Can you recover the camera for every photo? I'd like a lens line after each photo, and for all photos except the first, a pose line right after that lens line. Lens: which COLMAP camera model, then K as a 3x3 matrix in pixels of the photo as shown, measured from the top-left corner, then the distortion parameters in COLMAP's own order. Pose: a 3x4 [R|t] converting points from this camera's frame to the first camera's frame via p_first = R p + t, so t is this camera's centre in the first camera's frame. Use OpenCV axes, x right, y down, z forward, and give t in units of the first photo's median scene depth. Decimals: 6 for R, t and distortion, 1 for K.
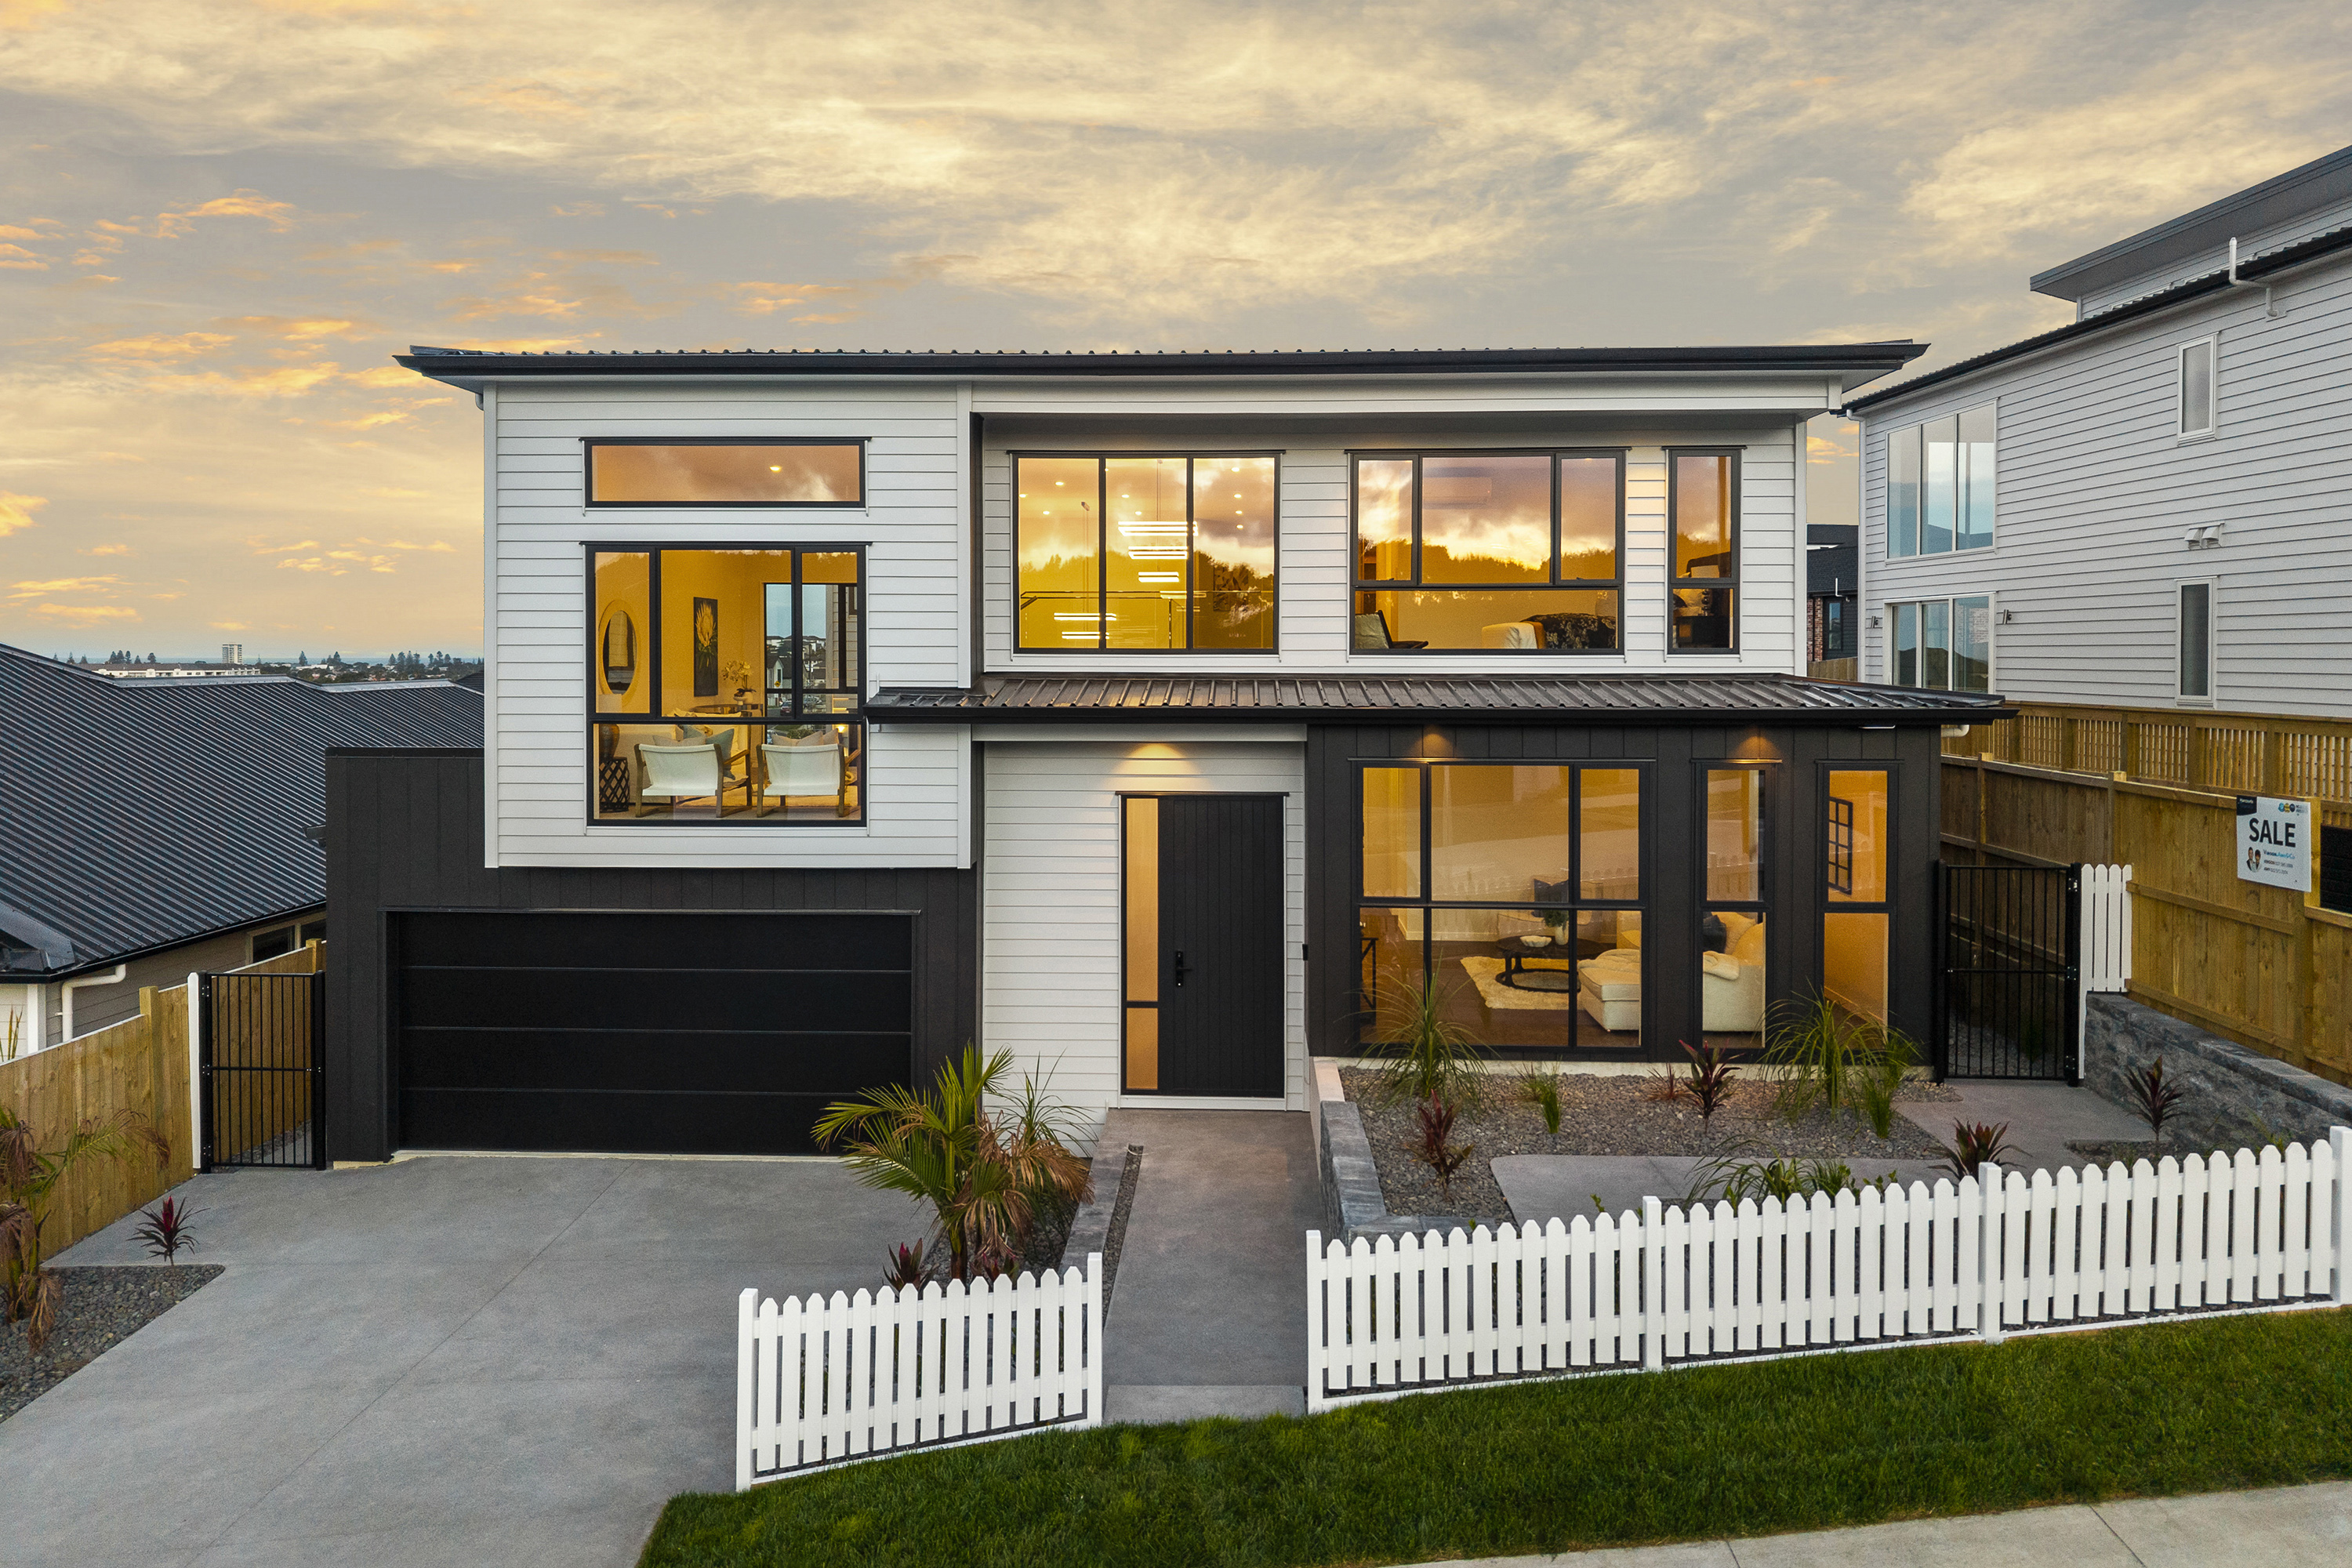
lens RADIAL K [[1545.6, 0, 1191.1], [0, 1545.6, 684.7], [0, 0, 1]] dist [0.033867, -0.015594]
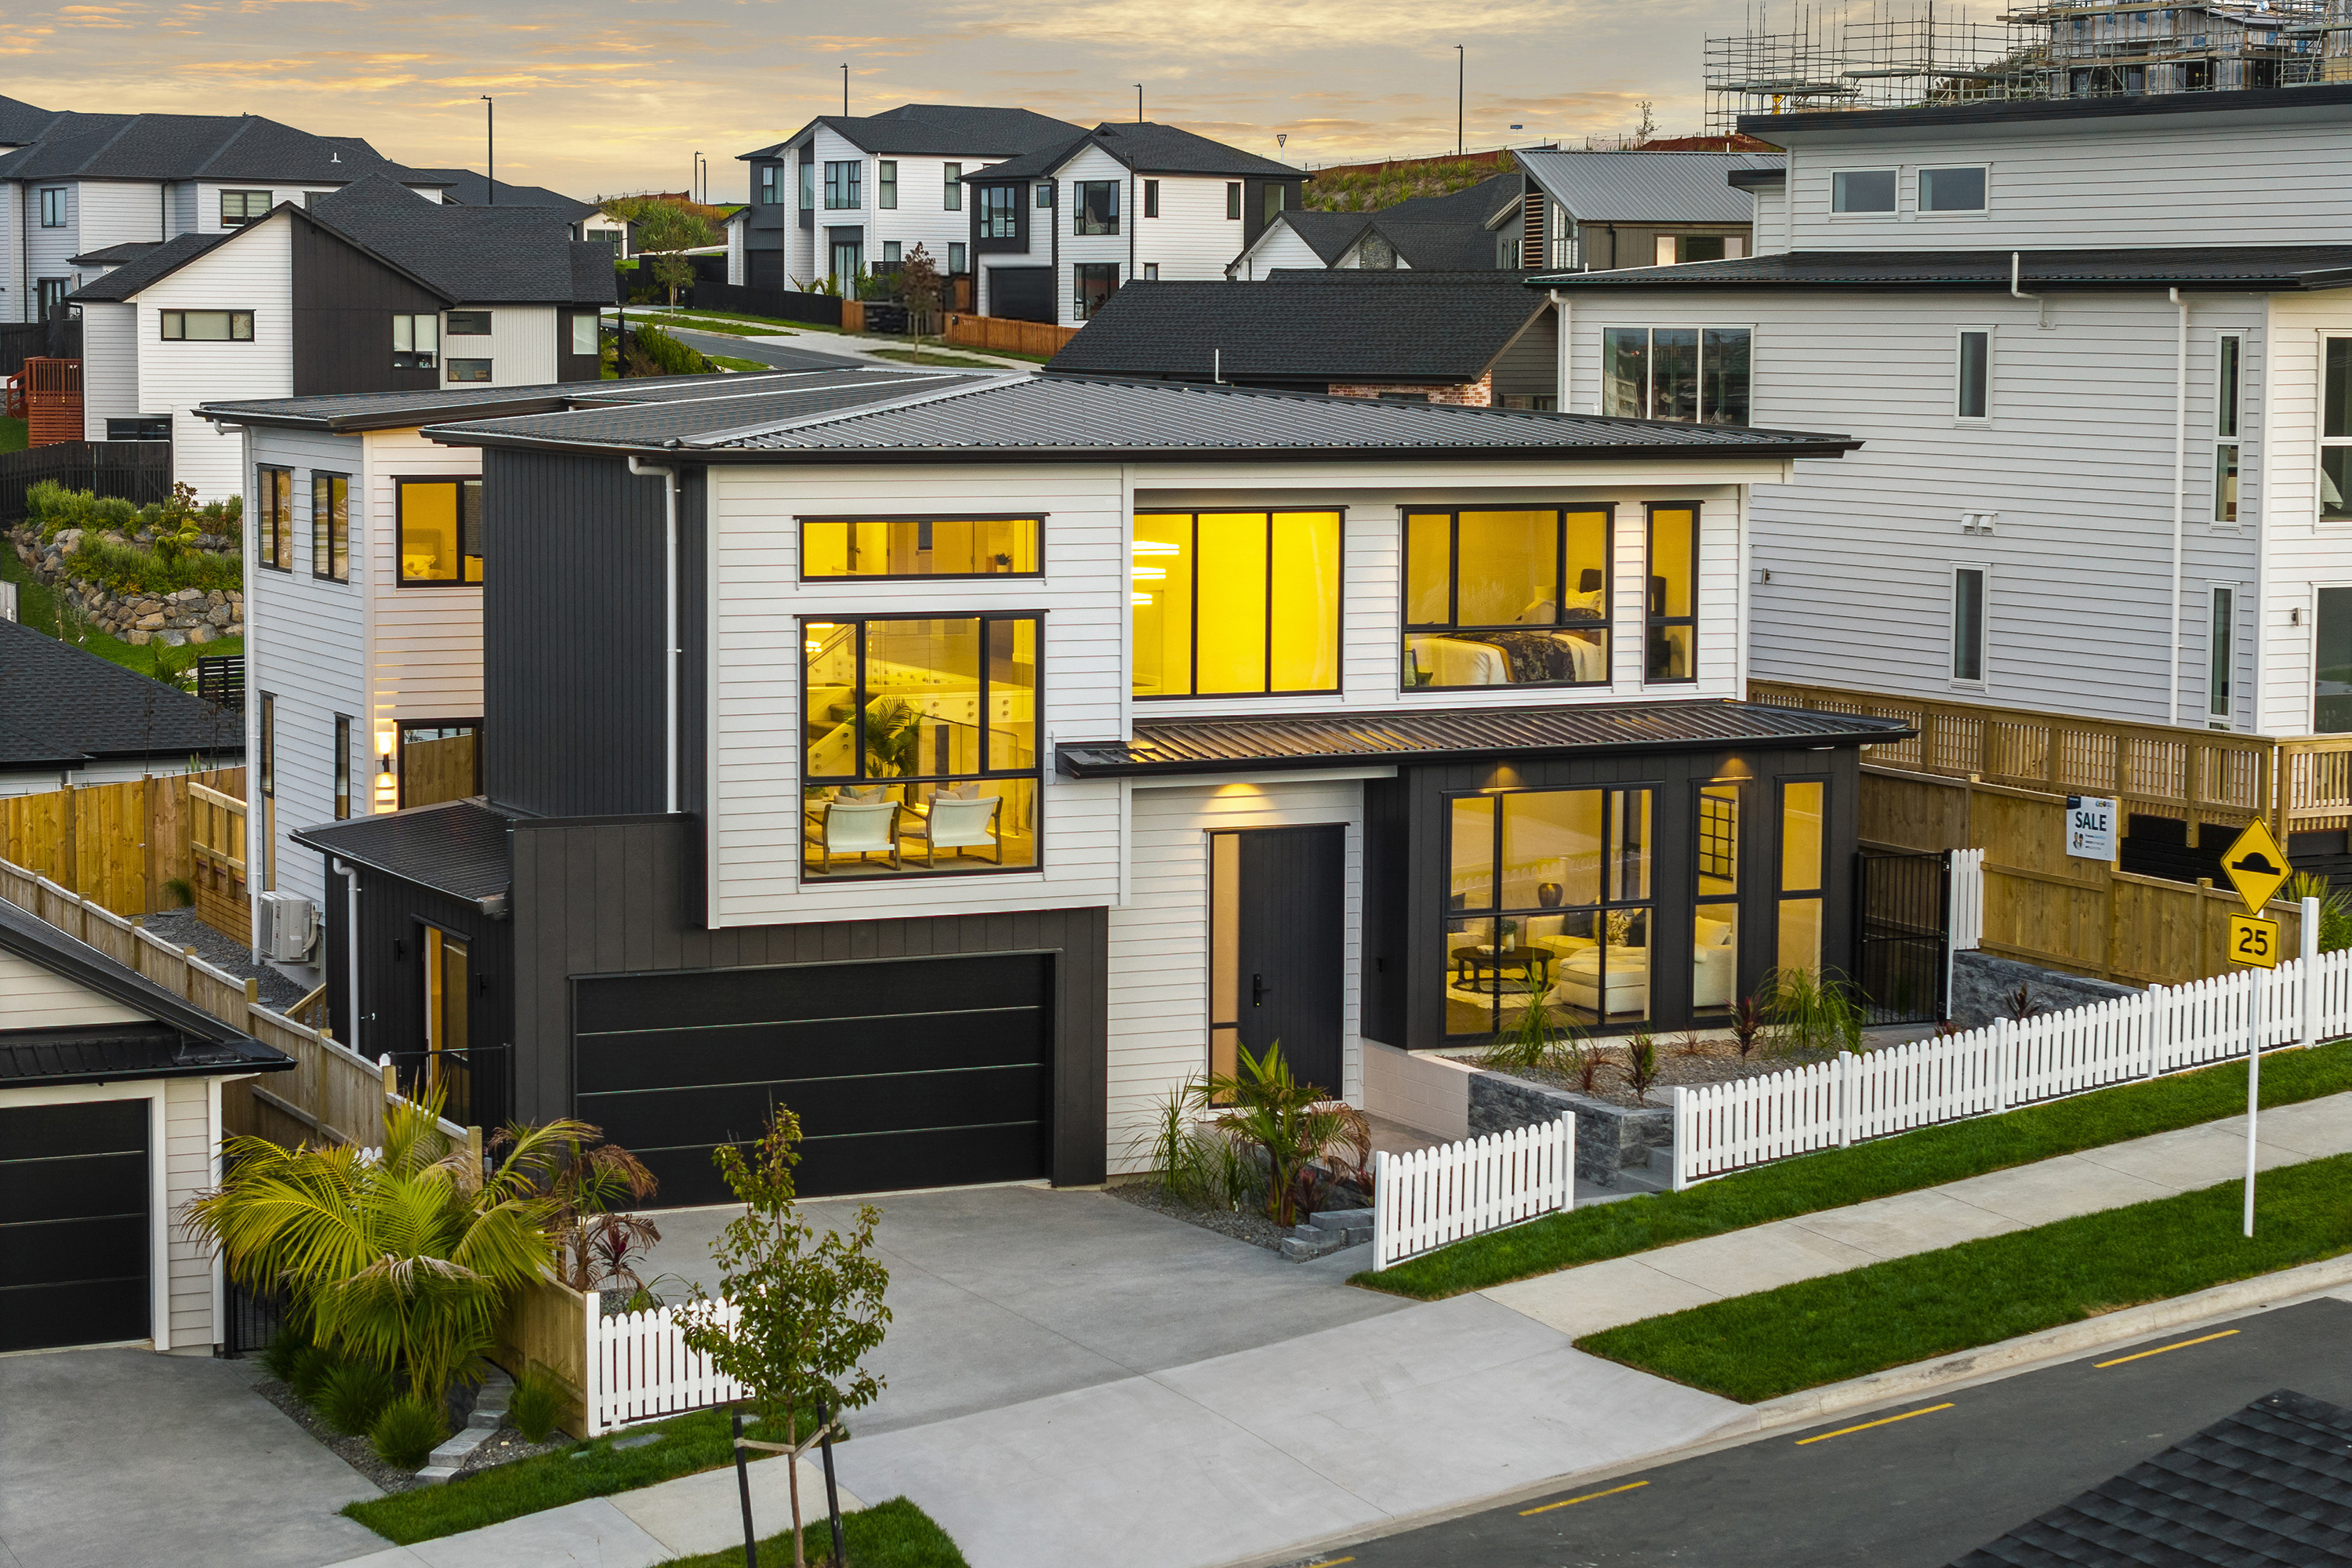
lens RADIAL K [[4810.4, 0, 1173.3], [0, 4810.4, 795.8], [0, 0, 1]] dist [0.247830, 0.000000]
pose [[0.875831, -0.044446, 0.480568, -1.751733], [0.002264, 0.996118, 0.088001, -0.258593], [-0.482613, -0.075986, 0.872531, -1.984407]]
